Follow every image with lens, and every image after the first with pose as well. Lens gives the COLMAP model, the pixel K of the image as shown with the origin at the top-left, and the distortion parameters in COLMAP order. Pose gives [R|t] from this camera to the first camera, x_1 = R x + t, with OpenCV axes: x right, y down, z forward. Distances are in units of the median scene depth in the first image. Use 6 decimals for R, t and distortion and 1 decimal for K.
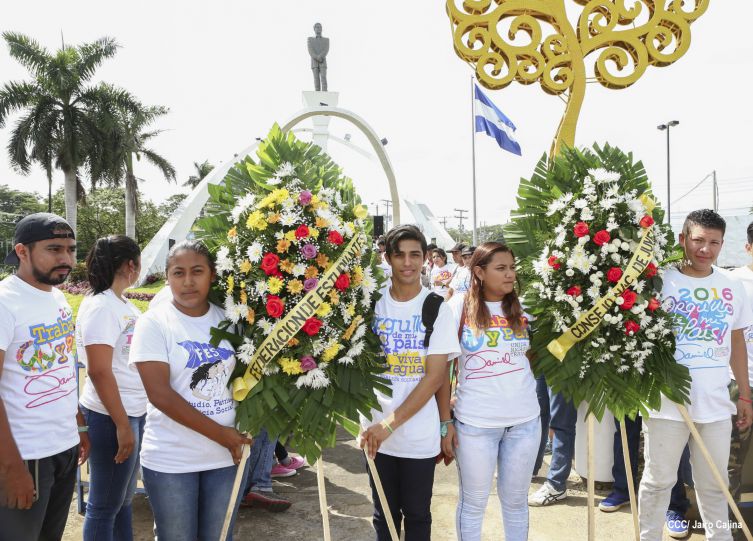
lens RADIAL K [[633.9, 0, 385.3], [0, 633.9, 272.1], [0, 0, 1]] dist [-0.086526, -0.000265]
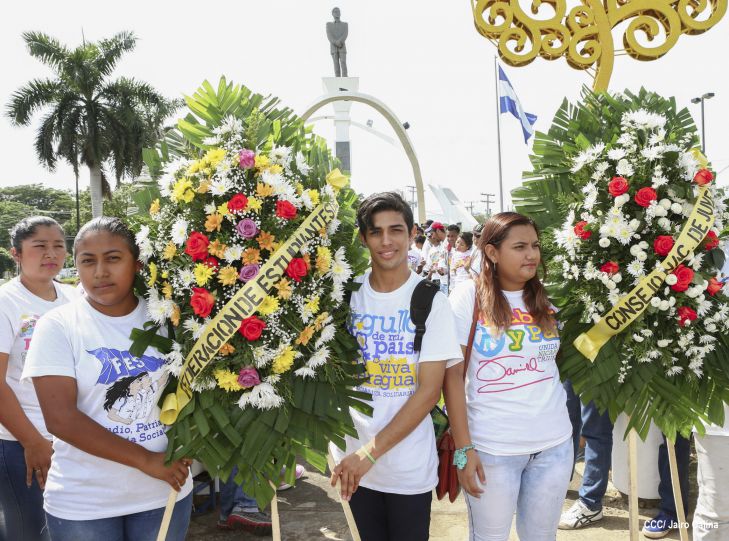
lens RADIAL K [[632.6, 0, 364.5], [0, 632.6, 270.5], [0, 0, 1]] dist [-0.089203, 0.020987]
pose [[0.996768, -0.022148, -0.077226, 0.069305], [0.023526, 0.999579, 0.016991, 0.007191], [0.076817, -0.018753, 0.996869, 0.247042]]
